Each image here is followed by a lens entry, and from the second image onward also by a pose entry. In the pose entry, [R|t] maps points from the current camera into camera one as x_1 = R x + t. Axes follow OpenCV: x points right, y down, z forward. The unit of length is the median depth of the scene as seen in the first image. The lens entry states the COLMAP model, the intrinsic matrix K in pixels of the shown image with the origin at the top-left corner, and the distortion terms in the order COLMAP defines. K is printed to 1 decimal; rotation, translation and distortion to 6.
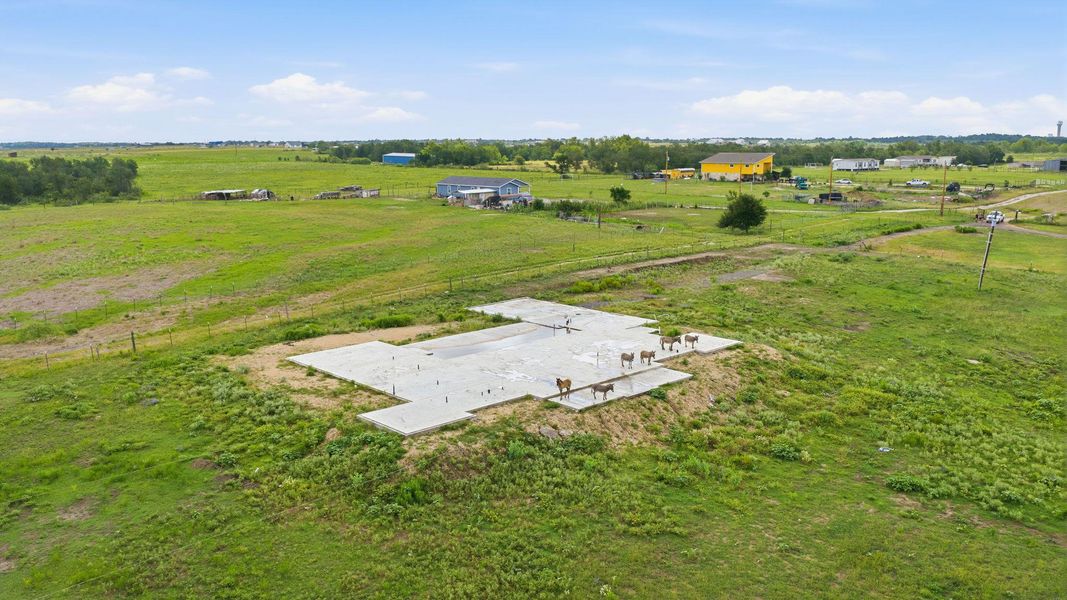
lens RADIAL K [[884.7, 0, 533.7], [0, 884.7, 299.3], [0, 0, 1]] dist [0.013094, -0.033967]
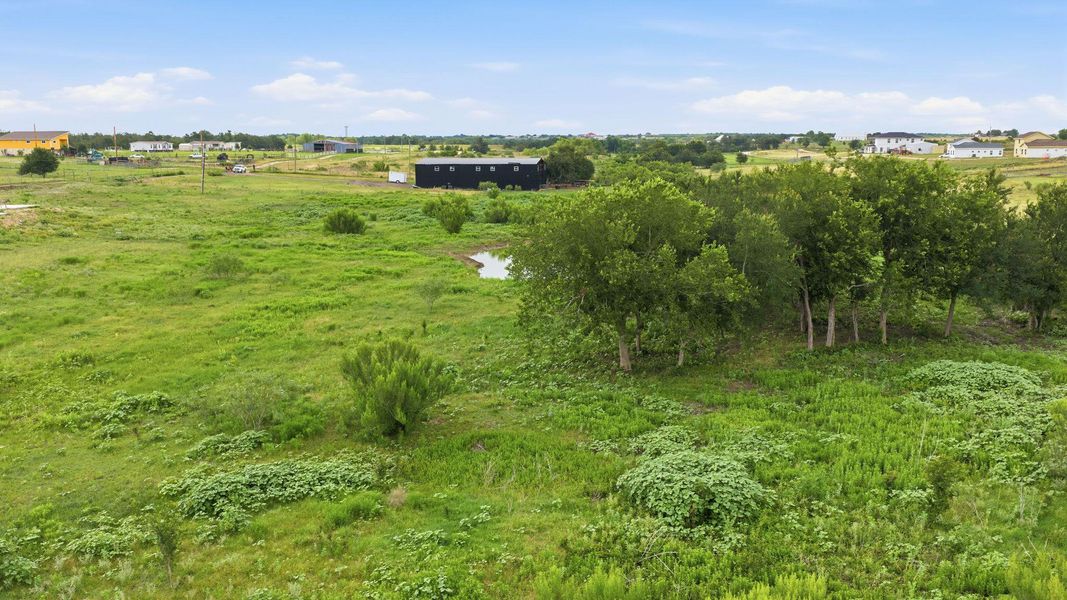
lens RADIAL K [[884.7, 0, 537.7], [0, 884.7, 302.1], [0, 0, 1]] dist [0.013094, -0.033967]
pose [[0.745554, -0.113072, 0.656783, -0.049632], [0.112228, 0.992729, 0.043513, 0.071601], [-0.656928, 0.041268, 0.752823, -0.238836]]
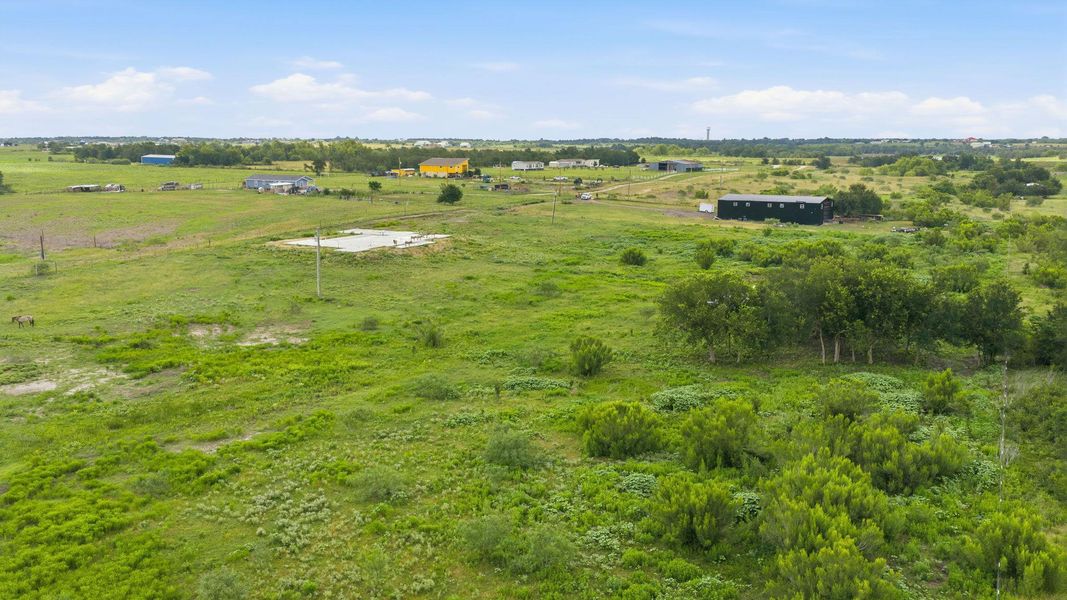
lens RADIAL K [[884.7, 0, 534.9], [0, 884.7, 300.9], [0, 0, 1]] dist [0.013094, -0.033967]
pose [[0.947189, -0.047359, 0.317160, -0.106044], [0.046173, 0.998870, 0.011258, 0.062010], [-0.317335, 0.003981, 0.948305, -0.444925]]
